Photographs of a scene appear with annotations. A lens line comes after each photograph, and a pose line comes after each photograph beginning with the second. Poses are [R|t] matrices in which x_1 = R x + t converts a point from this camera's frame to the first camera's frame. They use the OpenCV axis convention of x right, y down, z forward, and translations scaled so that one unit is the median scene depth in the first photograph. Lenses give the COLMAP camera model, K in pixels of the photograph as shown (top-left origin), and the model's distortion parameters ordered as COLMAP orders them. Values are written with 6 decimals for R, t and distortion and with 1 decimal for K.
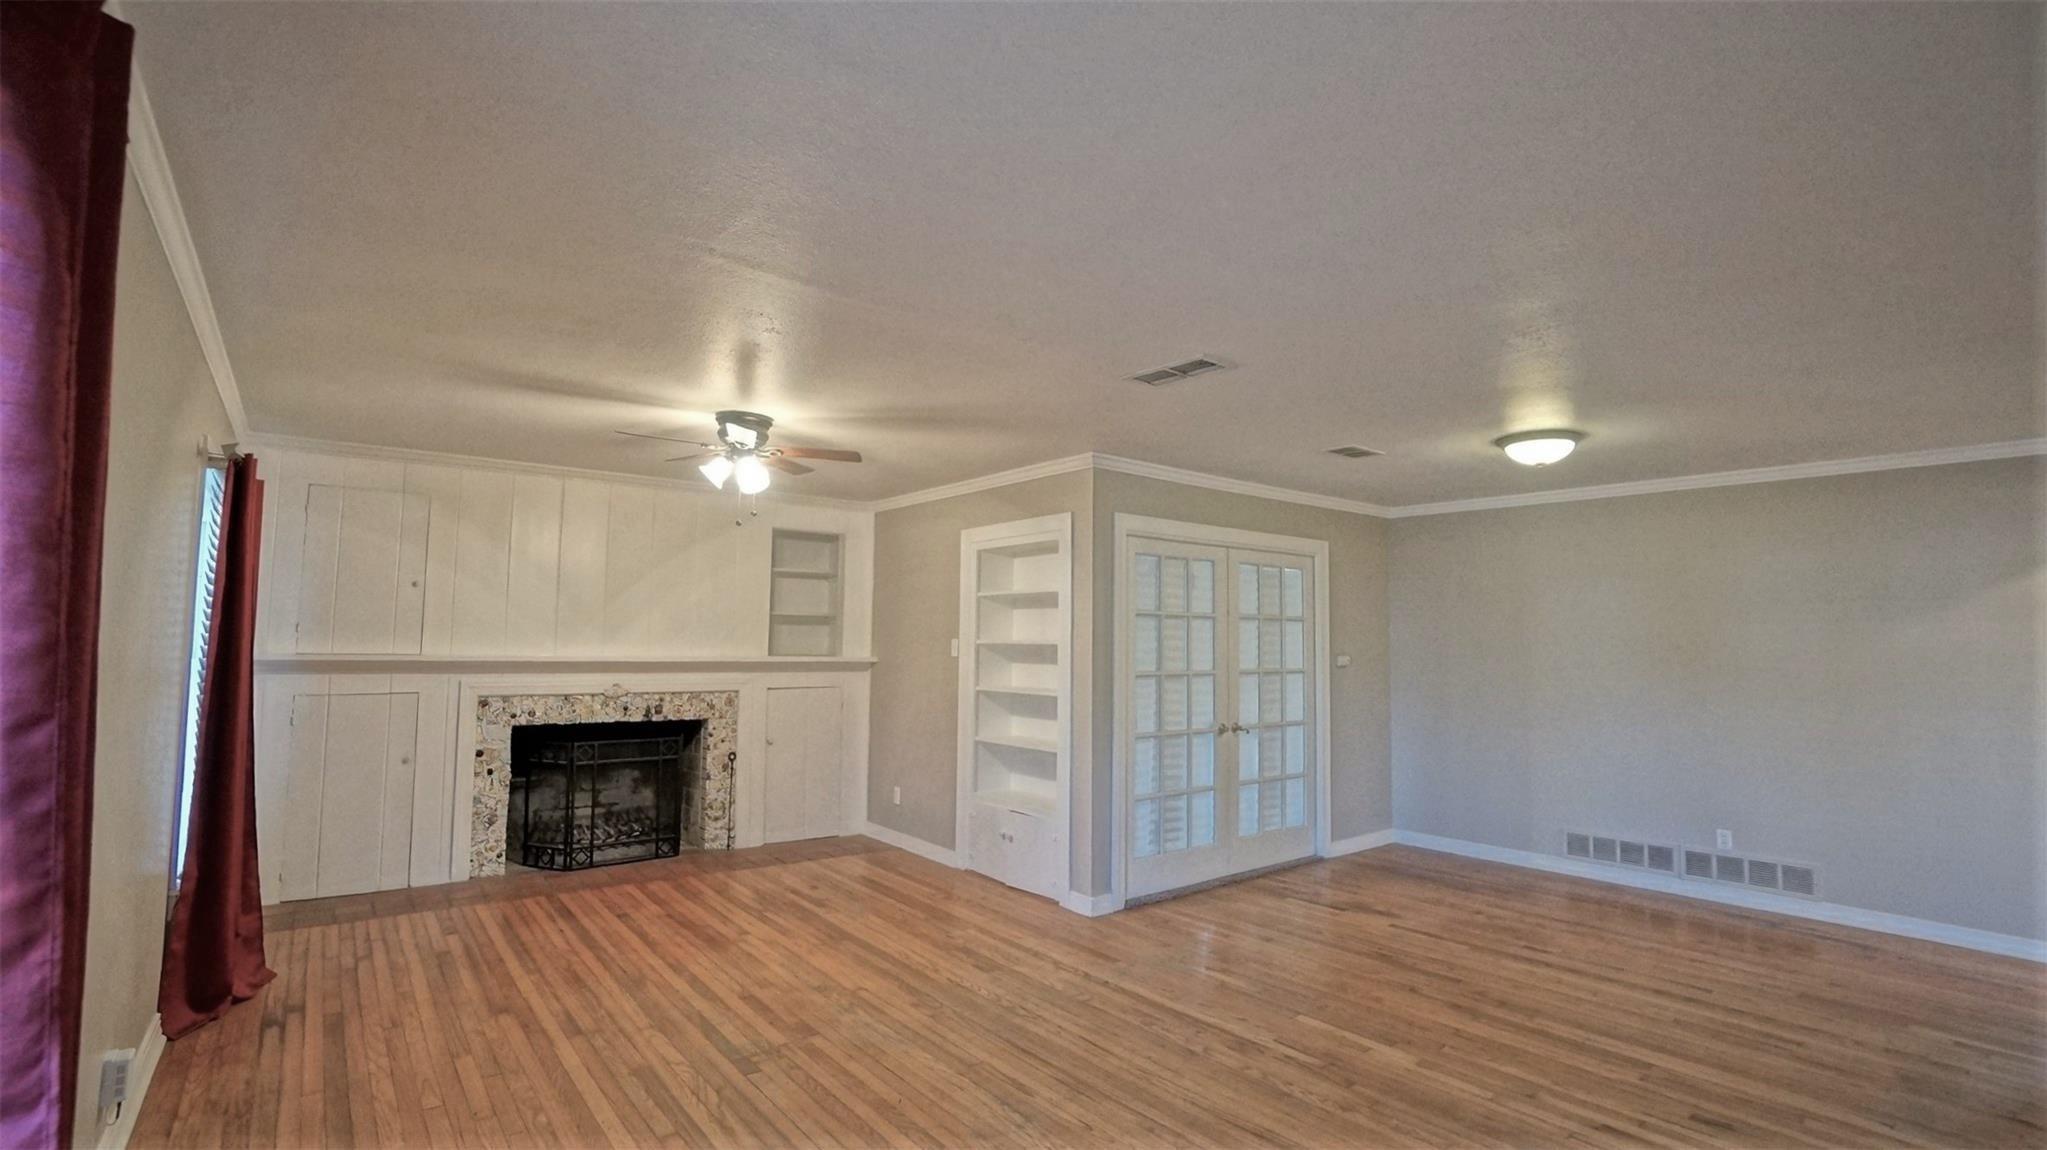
lens RADIAL K [[906.9, 0, 1023.5], [0, 906.9, 575.0], [0, 0, 1]] dist [-0.038872, -0.000112]
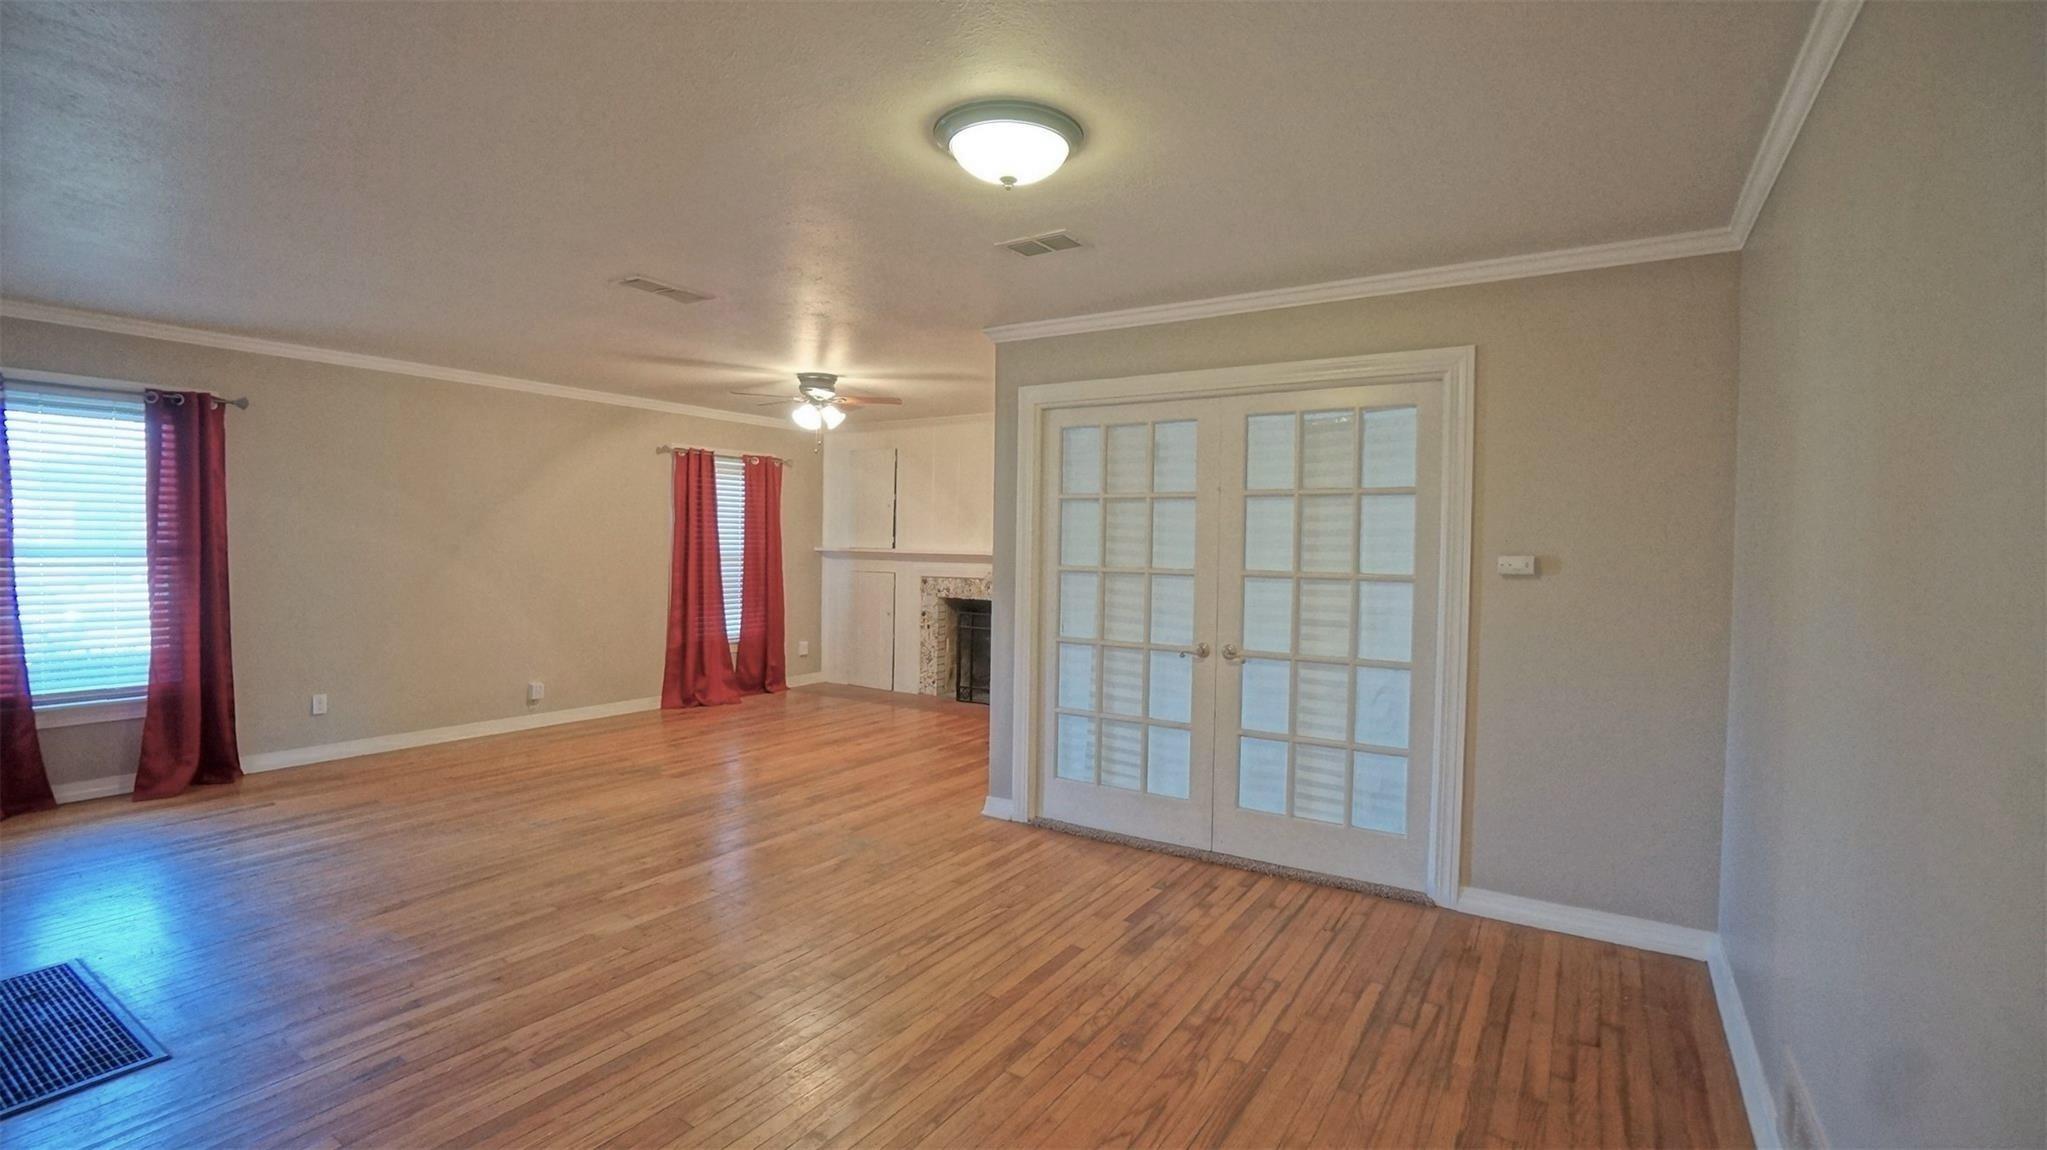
lens RADIAL K [[891.6, 0, 1021.4], [0, 891.6, 538.9], [0, 0, 1]] dist [-0.027433, 0.000066]
pose [[0.317691, -0.012970, -0.948106, 0.905485], [0.066755, 0.997731, 0.008719, 0.069149], [0.945842, -0.066060, 0.317836, 0.679801]]
